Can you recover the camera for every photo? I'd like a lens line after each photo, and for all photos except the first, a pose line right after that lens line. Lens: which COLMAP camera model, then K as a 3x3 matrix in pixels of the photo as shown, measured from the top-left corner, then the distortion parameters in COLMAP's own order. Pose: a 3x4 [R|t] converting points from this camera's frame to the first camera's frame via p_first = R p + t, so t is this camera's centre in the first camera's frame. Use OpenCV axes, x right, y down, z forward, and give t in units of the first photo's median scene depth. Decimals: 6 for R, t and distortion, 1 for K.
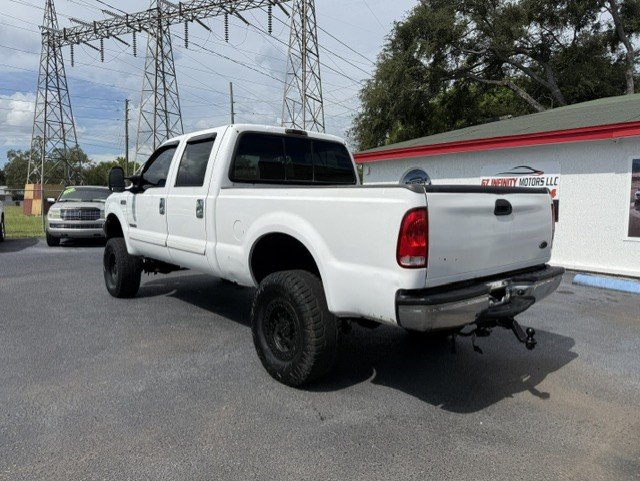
lens RADIAL K [[486.6, 0, 320.0], [0, 486.6, 240.5], [0, 0, 1]] dist [0.004345, -0.004704]
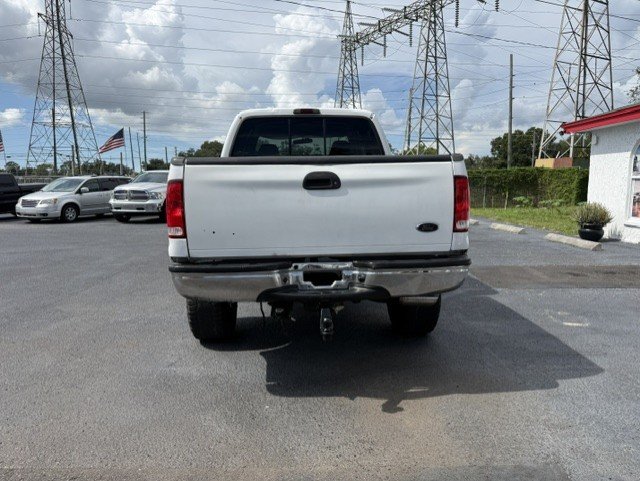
lens RADIAL K [[480.9, 0, 320.0], [0, 480.9, 240.5], [0, 0, 1]] dist [0.095532, -0.112710]
pose [[0.779883, 0.060837, -0.622961, 0.278944], [-0.040657, 0.998087, 0.046572, -0.000019], [0.624603, -0.010993, 0.780865, 0.091754]]
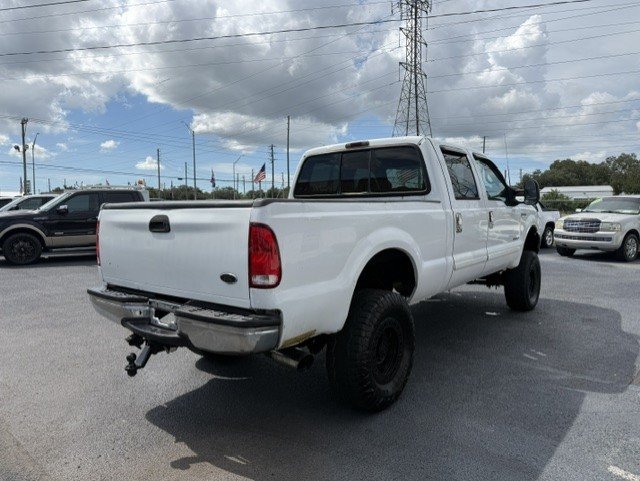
lens RADIAL K [[486.6, 0, 320.0], [0, 486.6, 240.5], [0, 0, 1]] dist [0.004345, -0.004704]
pose [[0.142161, 0.062577, -0.987864, 0.406513], [-0.081127, 0.995379, 0.051378, -0.033074], [0.986513, 0.072839, 0.146581, 0.350588]]
